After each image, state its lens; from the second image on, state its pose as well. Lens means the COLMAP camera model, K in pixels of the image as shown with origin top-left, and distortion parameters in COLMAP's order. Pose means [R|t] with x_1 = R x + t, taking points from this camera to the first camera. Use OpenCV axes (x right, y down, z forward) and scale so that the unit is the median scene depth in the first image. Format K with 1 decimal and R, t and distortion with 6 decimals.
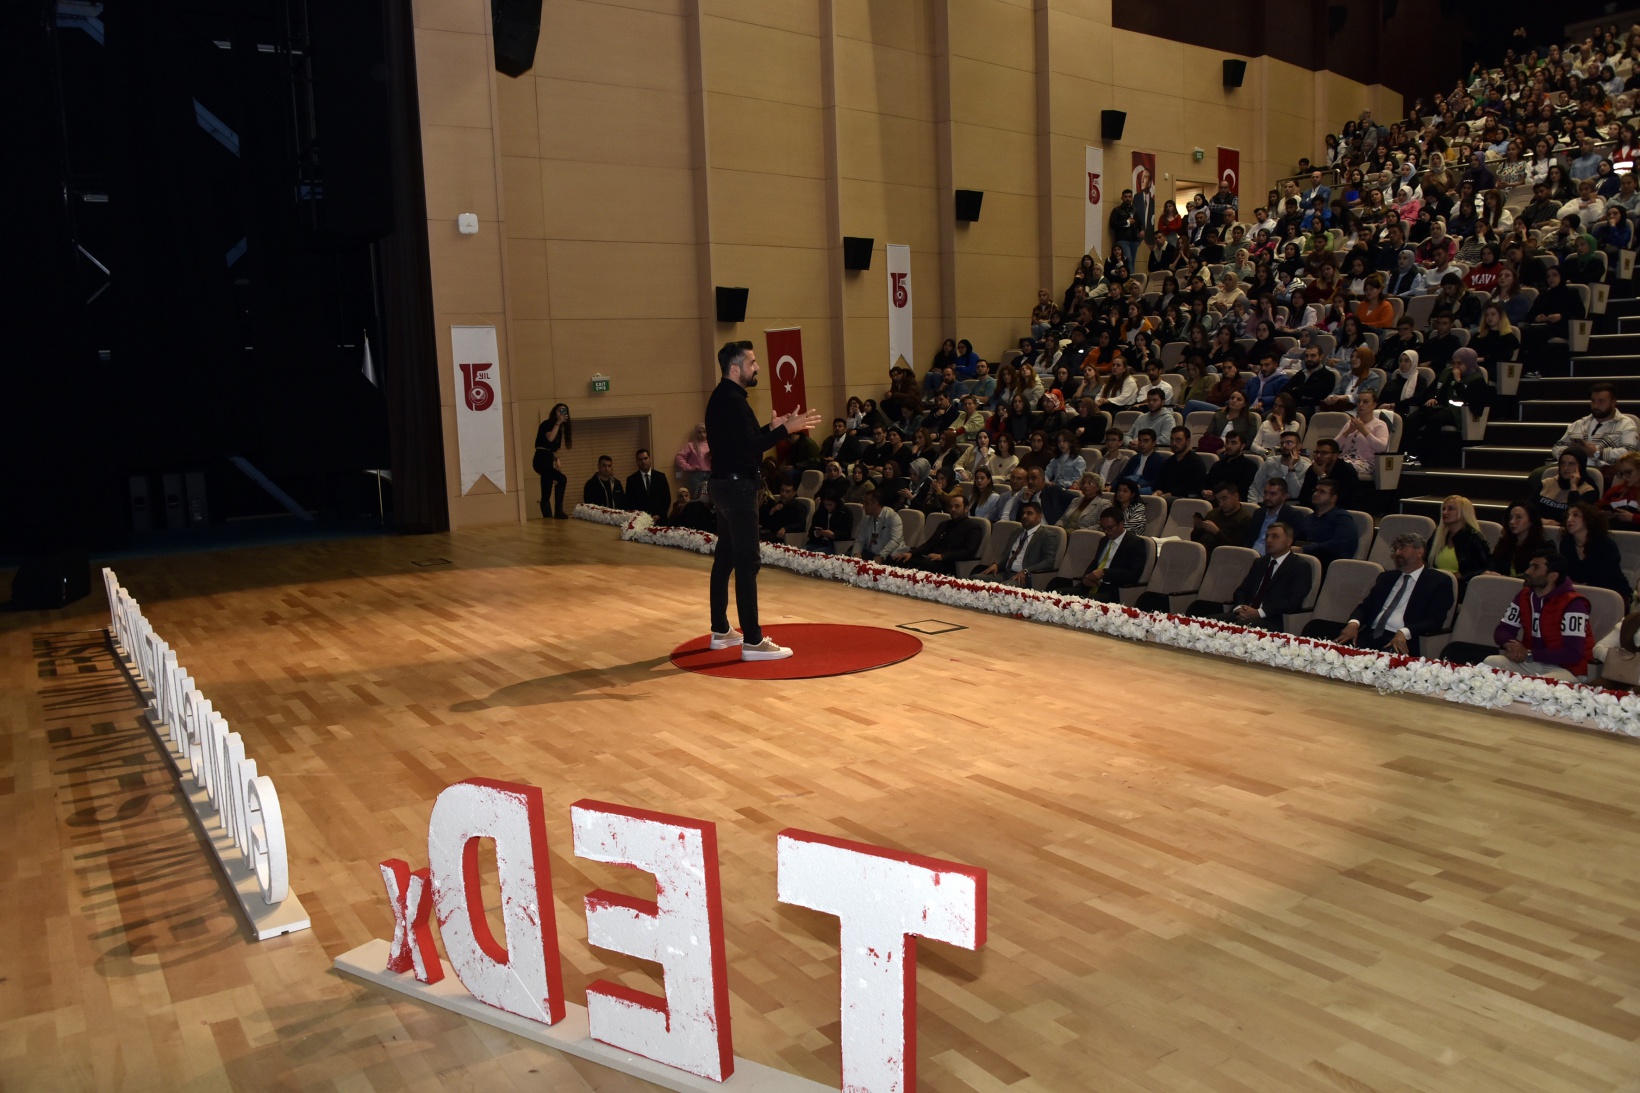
lens RADIAL K [[1292.3, 0, 817.1], [0, 1292.3, 546.6], [0, 0, 1]] dist [-0.034888, -0.009135]
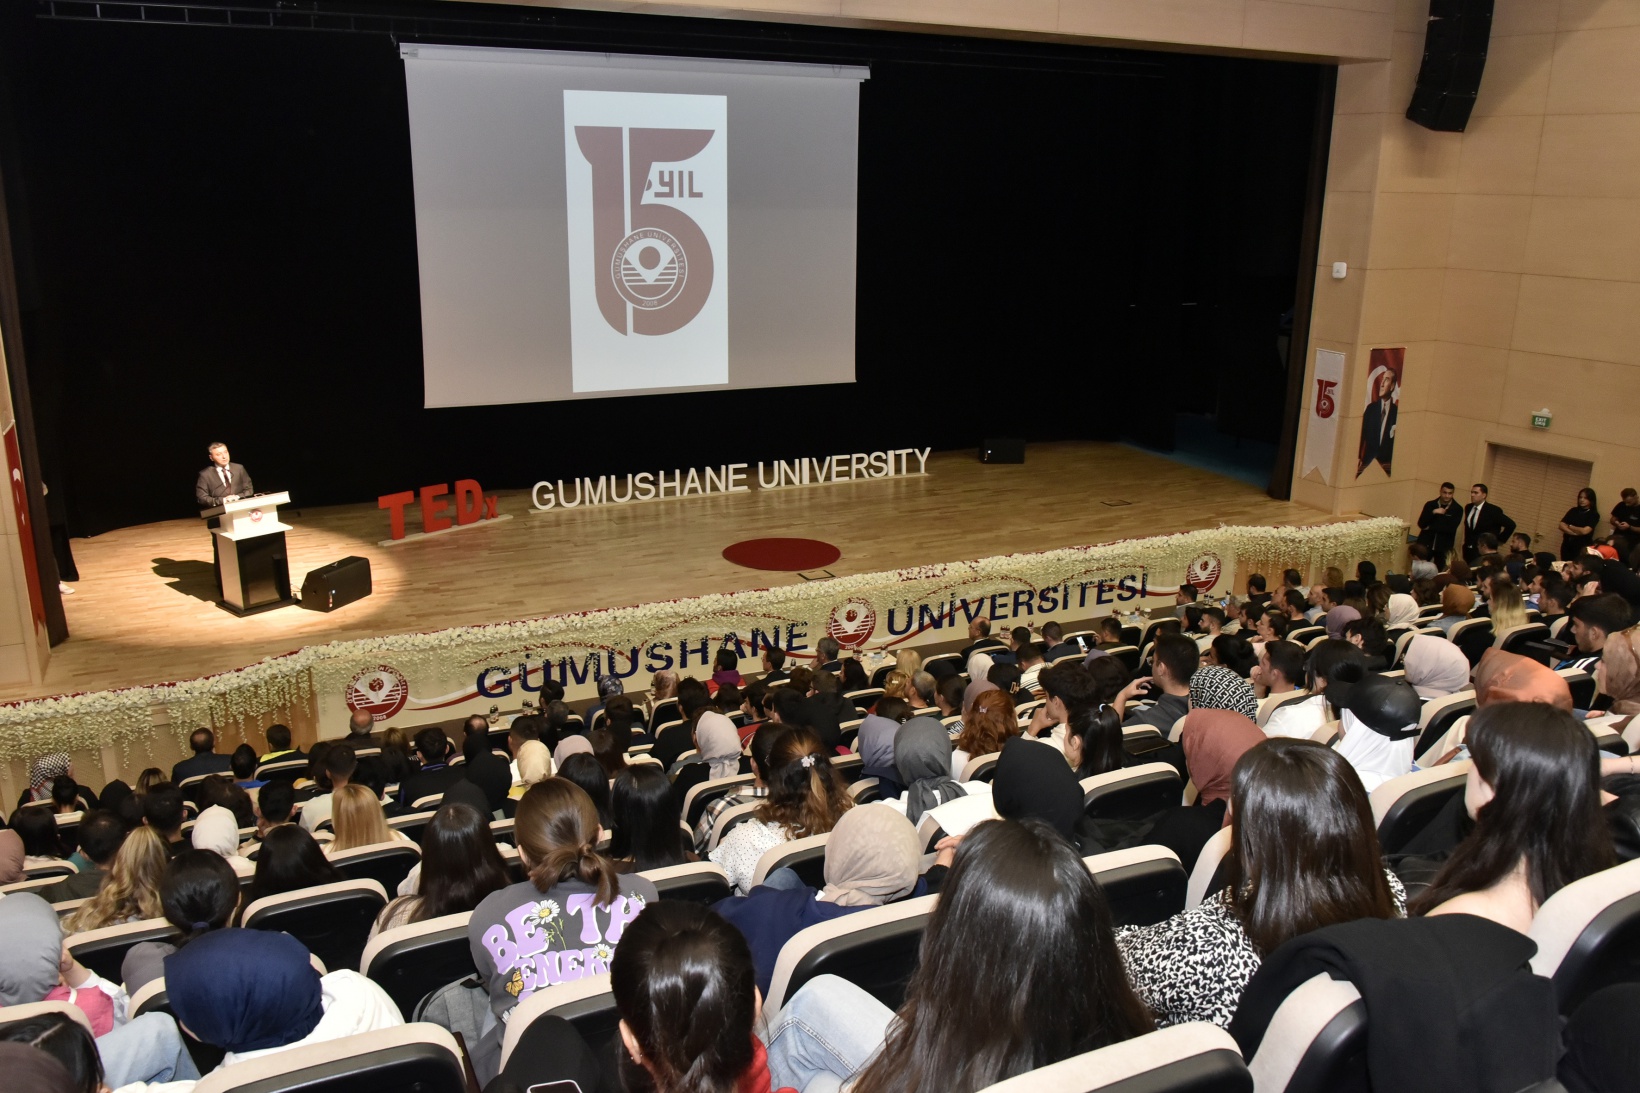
lens RADIAL K [[1298.6, 0, 820.0], [0, 1298.6, 546.5], [0, 0, 1]] dist [-0.021511, -0.018541]
pose [[-0.117827, 0.305652, -0.944825, 1.873785], [-0.140964, 0.936669, 0.320593, -0.588373], [0.982978, 0.170961, -0.067279, 1.129507]]
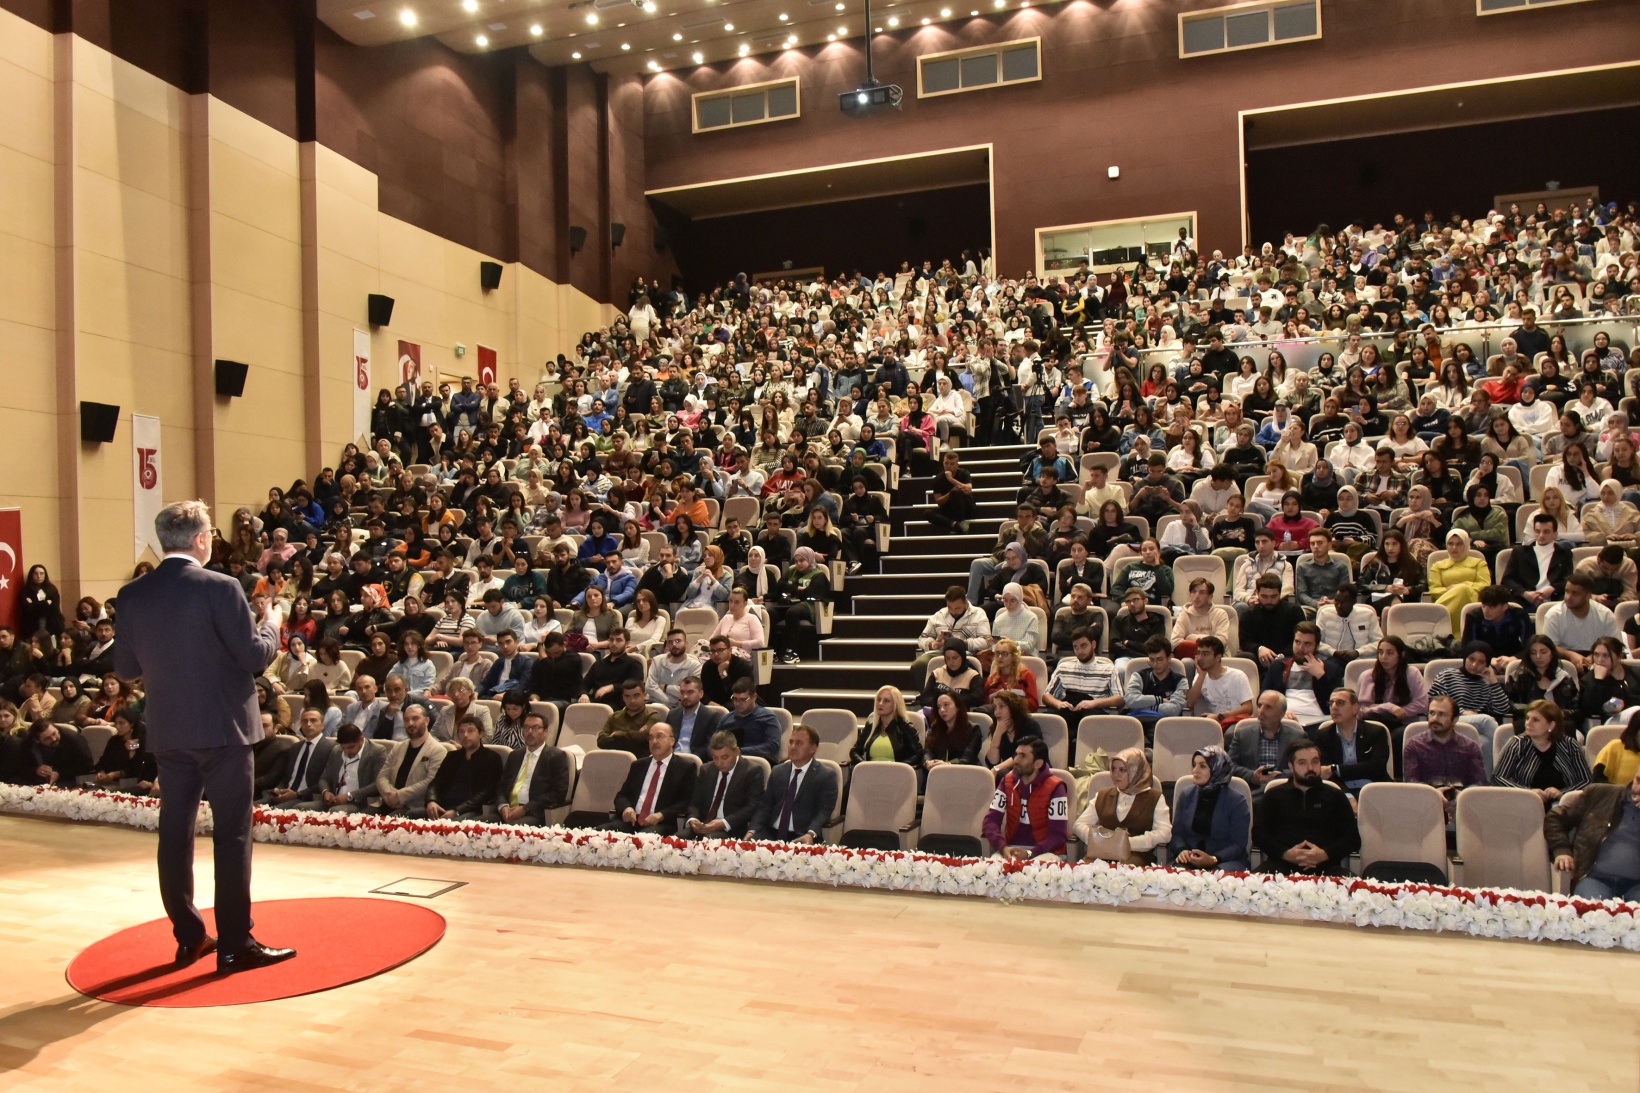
lens RADIAL K [[1292.3, 0, 817.1], [0, 1292.3, 546.6], [0, 0, 1]] dist [-0.034888, -0.009135]
pose [[0.810365, 0.020706, 0.585559, -0.172792], [0.068953, 0.989061, -0.130400, -0.023366], [-0.581854, 0.146047, 0.800073, 0.210106]]
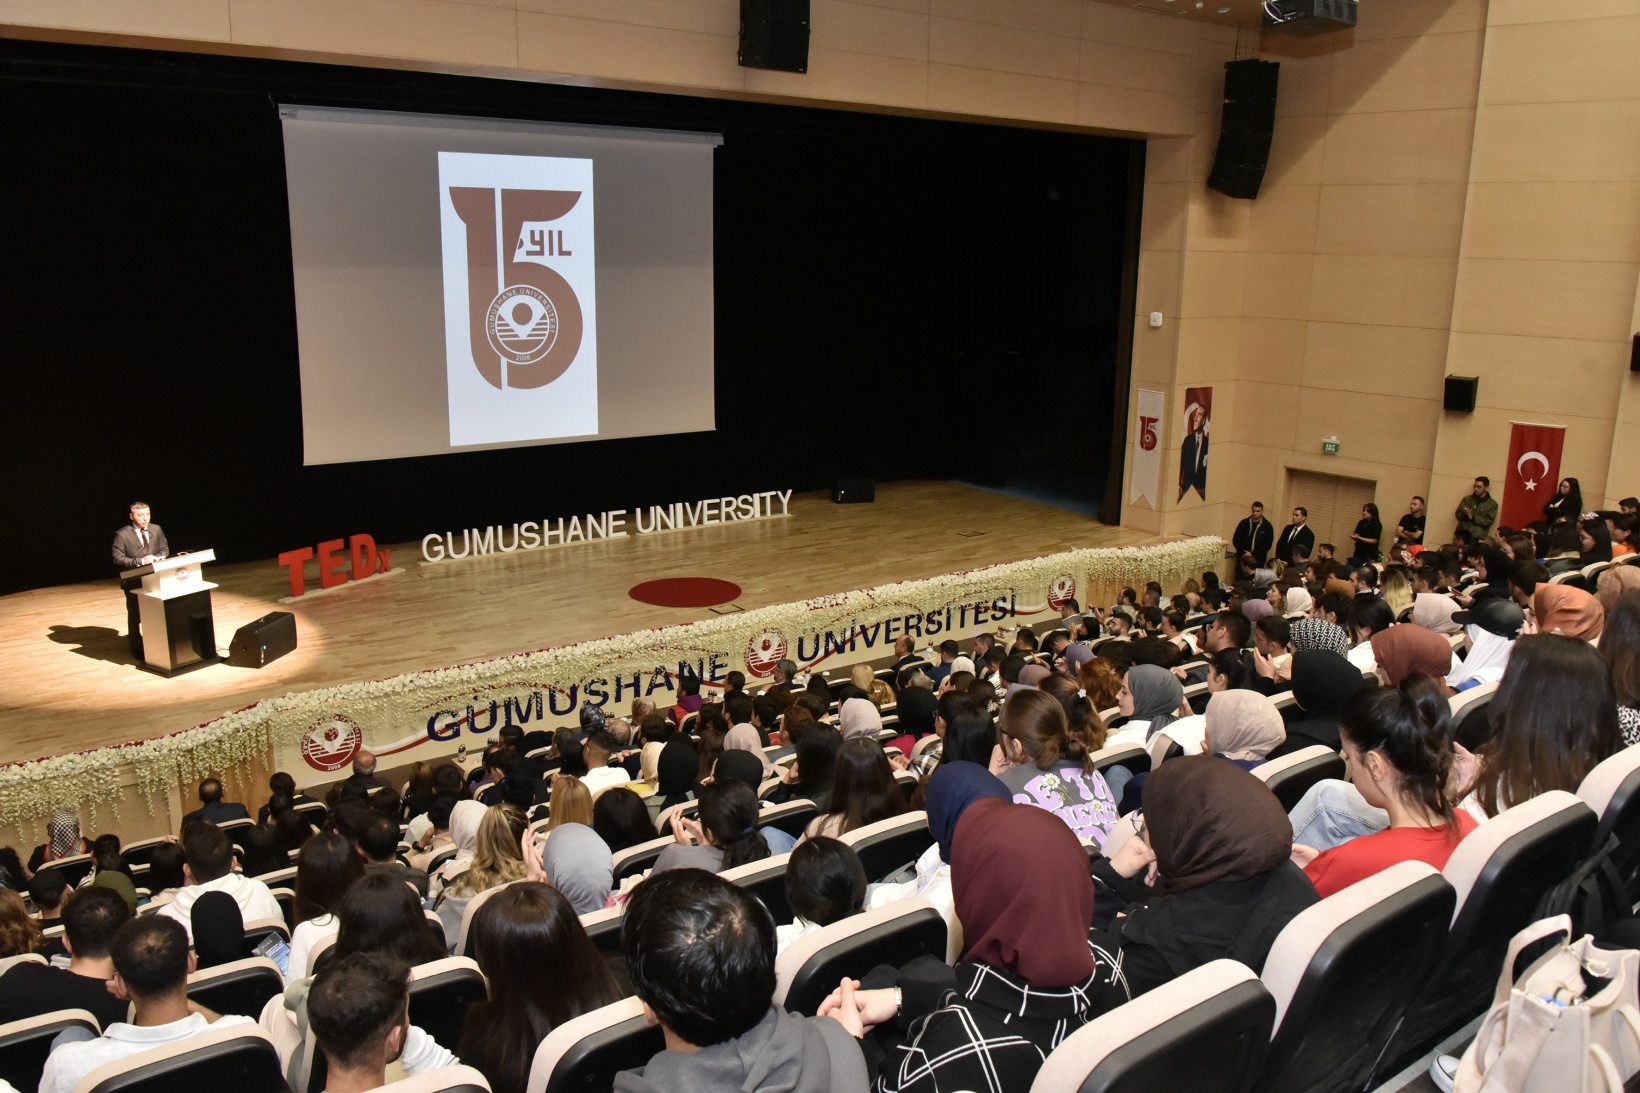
lens RADIAL K [[1298.6, 0, 820.0], [0, 1298.6, 546.5], [0, 0, 1]] dist [-0.021511, -0.018541]
pose [[0.073623, 0.268201, -0.960546, 2.010825], [-0.152132, 0.954907, 0.254967, -0.568030], [0.985614, 0.127359, 0.111105, 0.910026]]
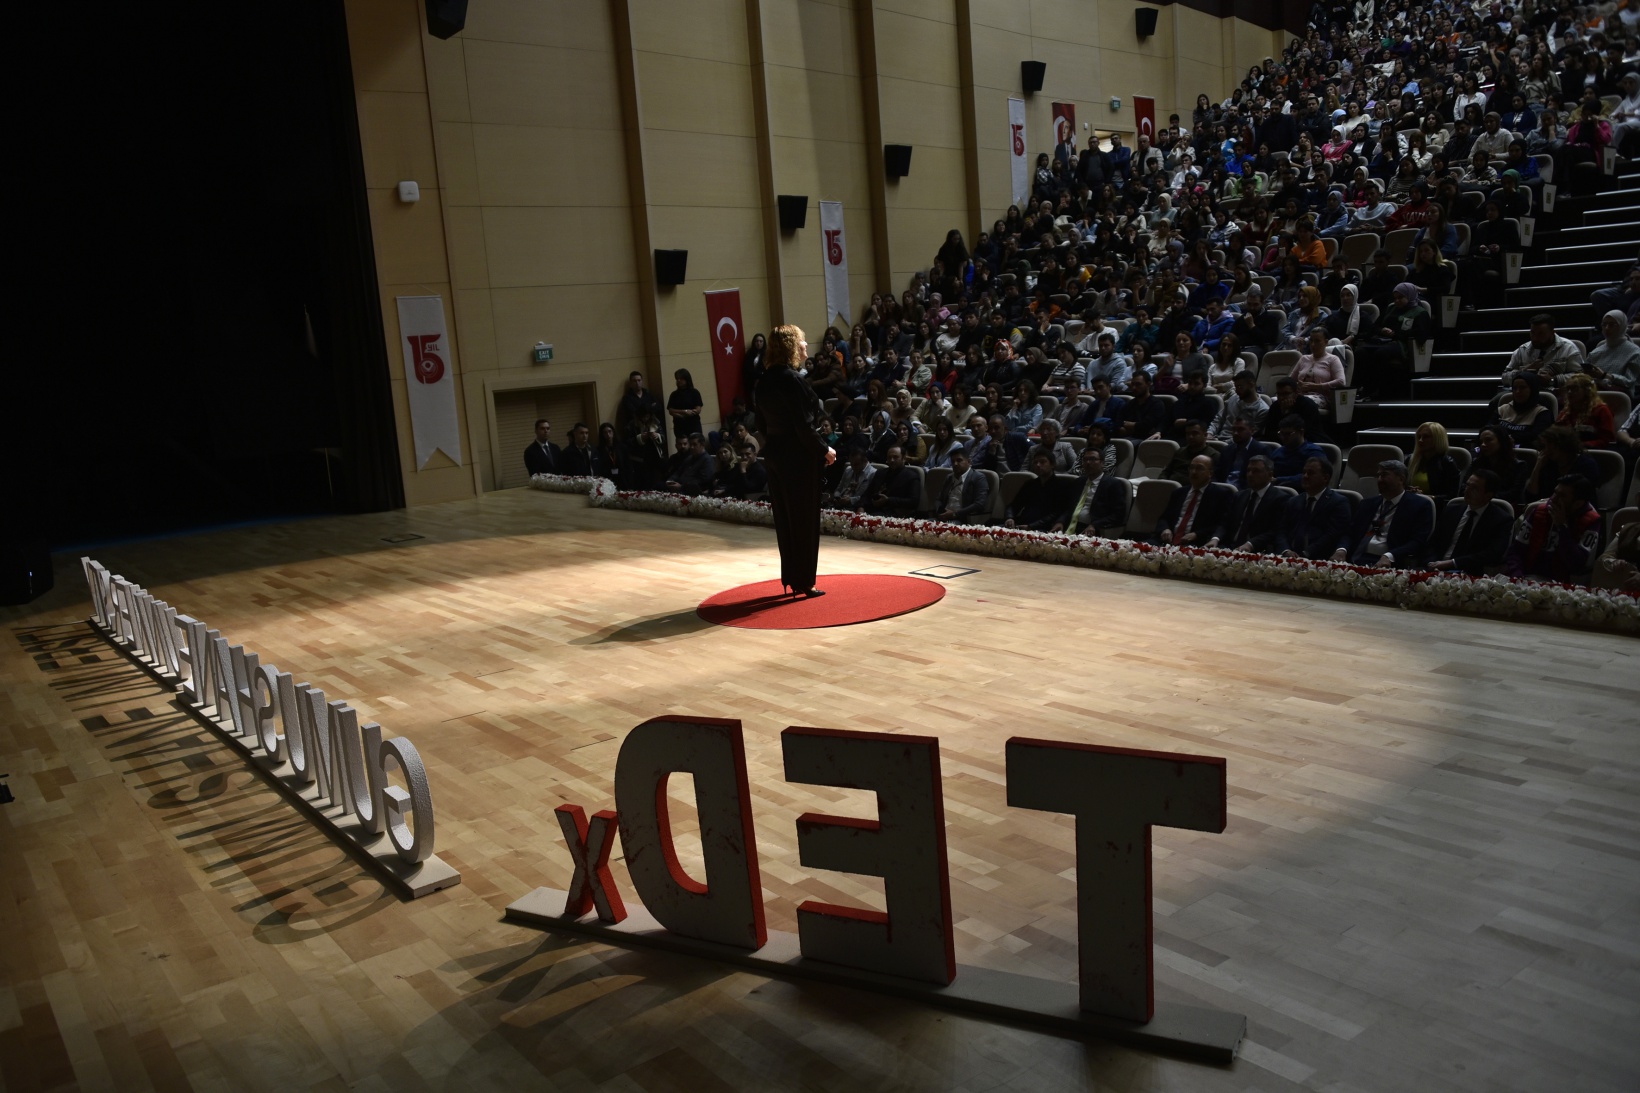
lens RADIAL K [[1298.6, 0, 820.0], [0, 1298.6, 546.5], [0, 0, 1]] dist [-0.021511, -0.018541]
pose [[0.995946, -0.049060, 0.075391, -0.084749], [0.047073, 0.998501, 0.027922, 0.008748], [-0.076648, -0.024260, 0.996763, -0.013312]]
